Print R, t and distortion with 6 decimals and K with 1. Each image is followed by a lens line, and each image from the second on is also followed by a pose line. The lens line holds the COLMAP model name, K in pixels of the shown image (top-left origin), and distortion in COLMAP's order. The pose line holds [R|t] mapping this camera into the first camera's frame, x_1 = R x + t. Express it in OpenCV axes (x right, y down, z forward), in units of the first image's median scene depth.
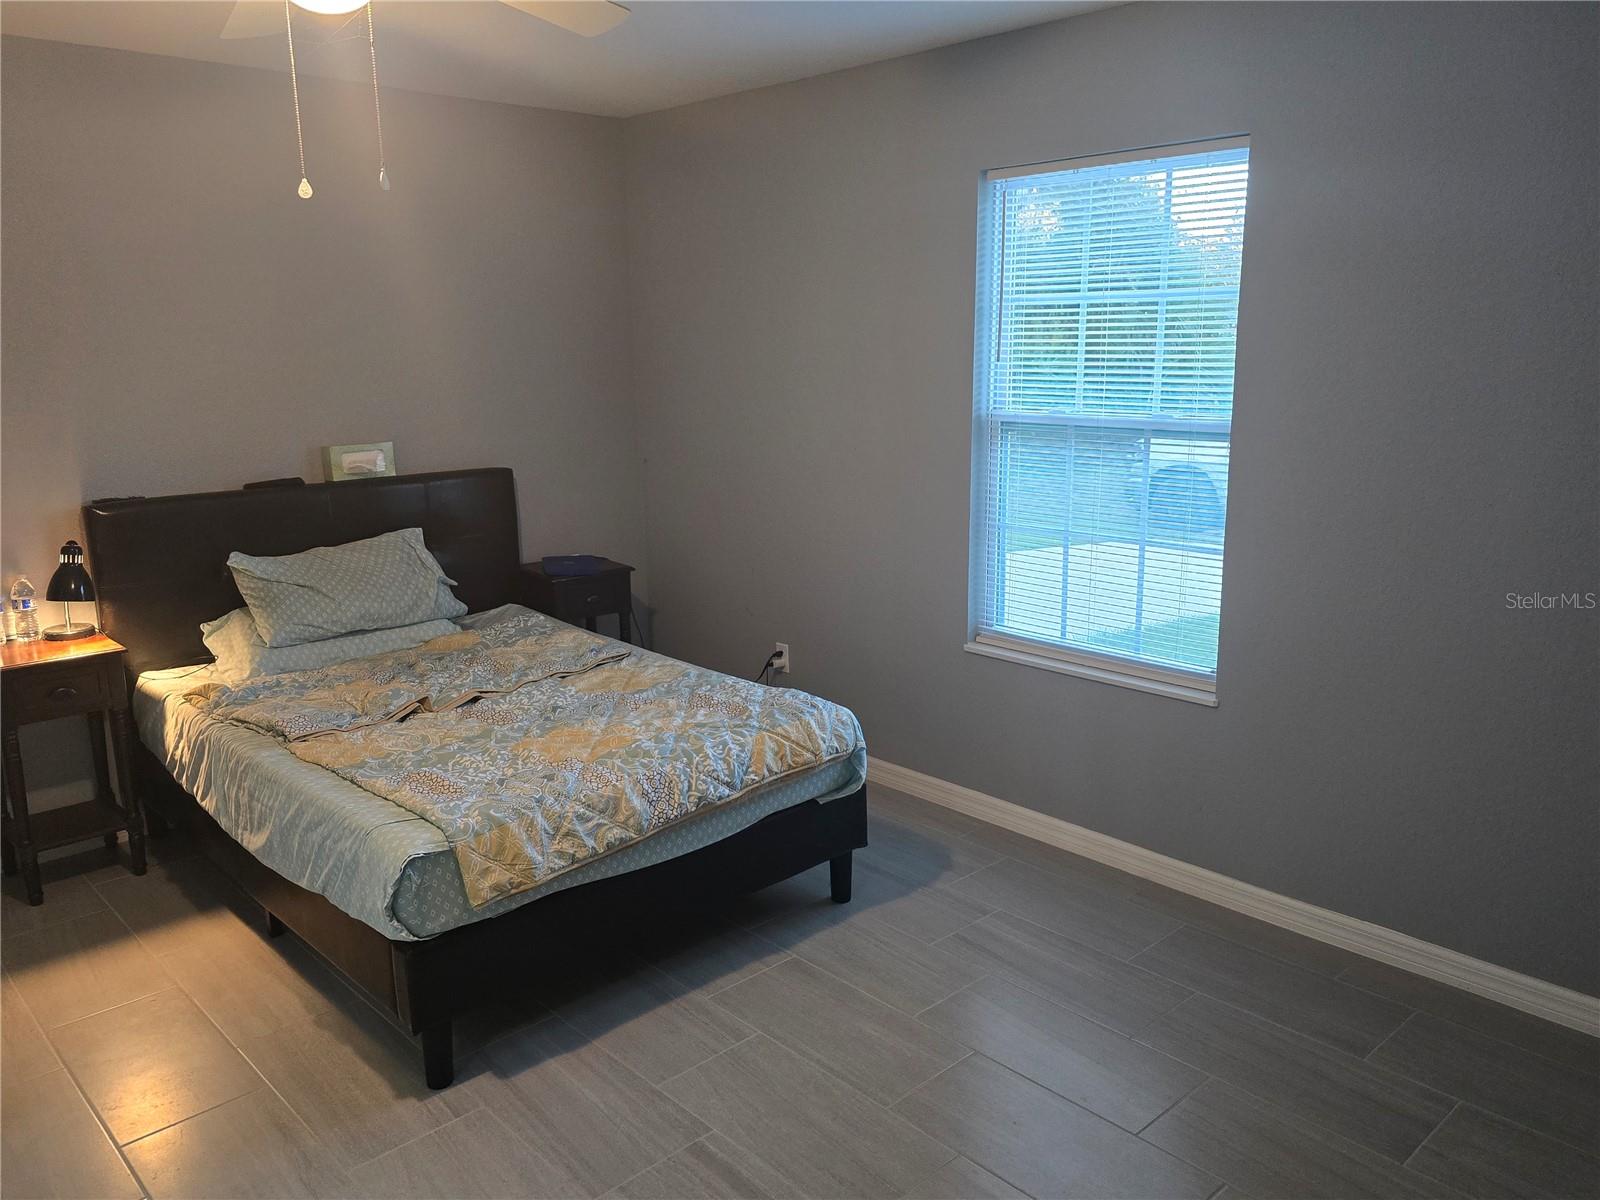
lens RADIAL K [[1222.8, 0, 813.6], [0, 1222.8, 596.8], [0, 0, 1]] dist [0.084860, -0.070317]
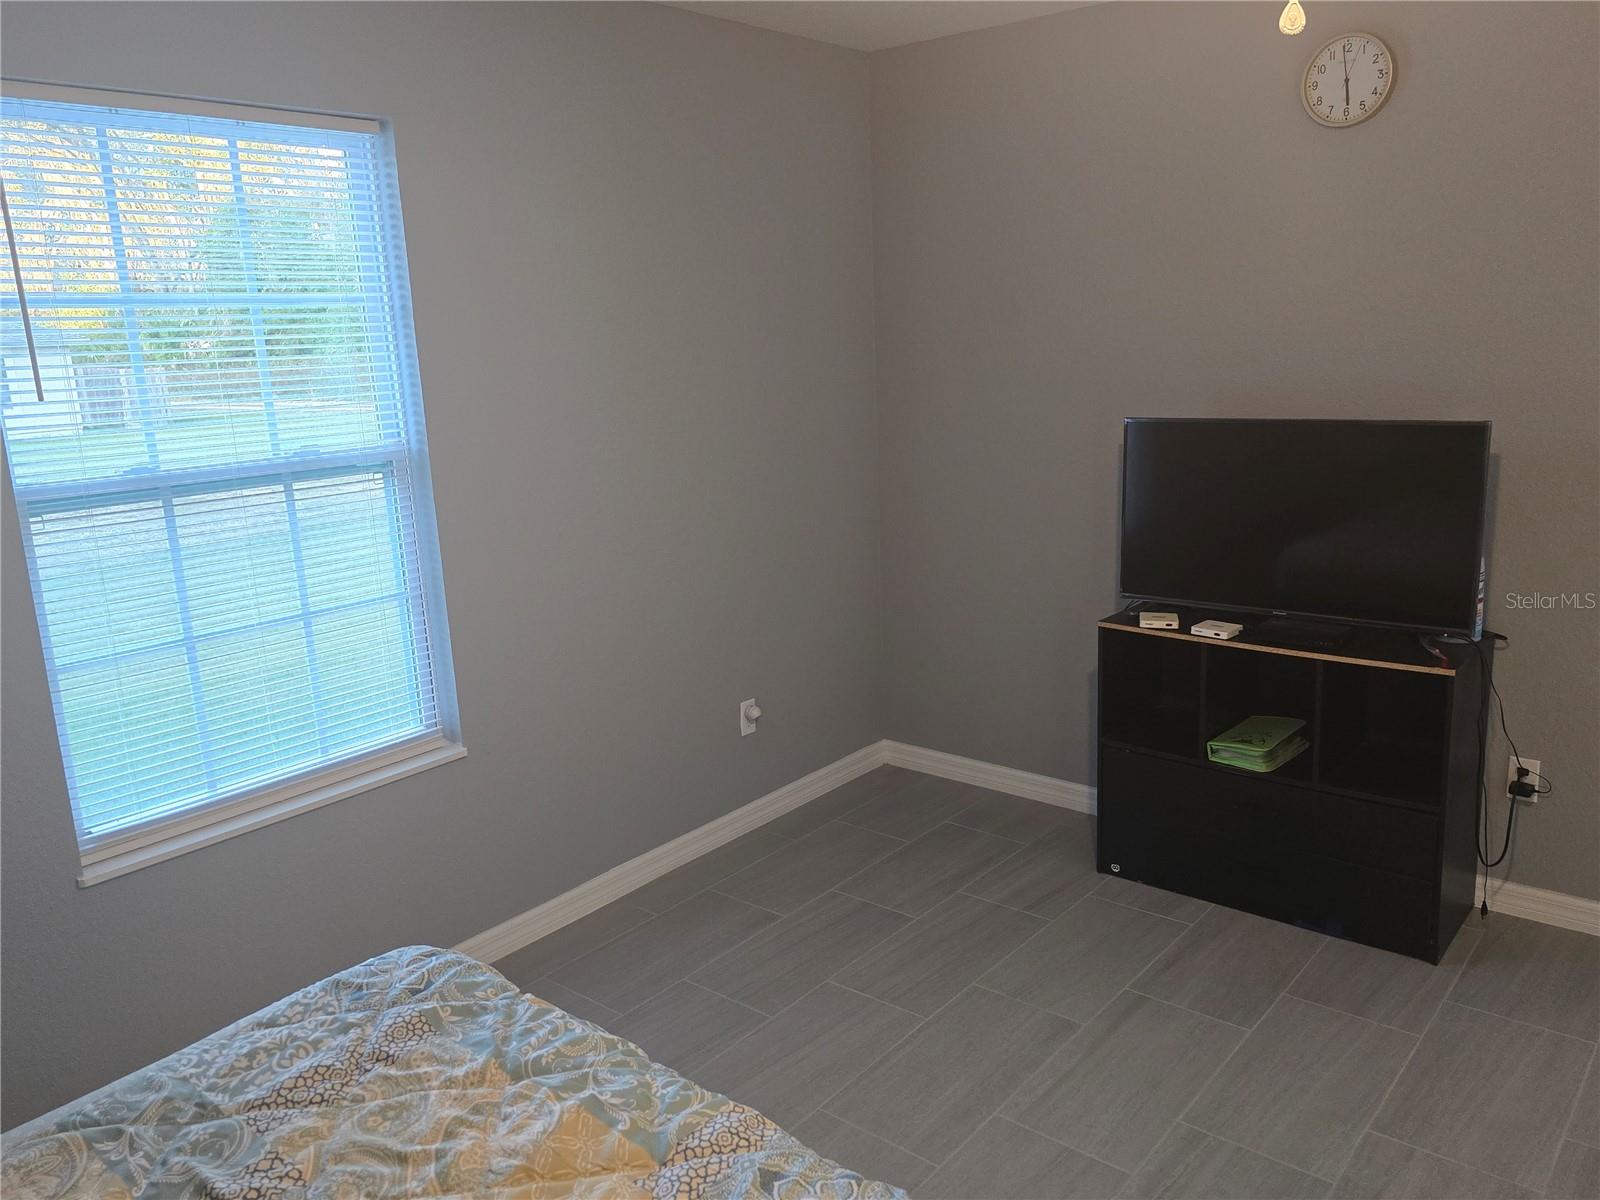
lens RADIAL K [[1222.8, 0, 813.6], [0, 1222.8, 596.8], [0, 0, 1]] dist [0.084860, -0.070317]
pose [[-0.123803, -0.203200, 0.971279, -0.553546], [0.243633, 0.942624, 0.228259, -0.163216], [-0.961933, 0.264895, -0.067194, 0.770938]]
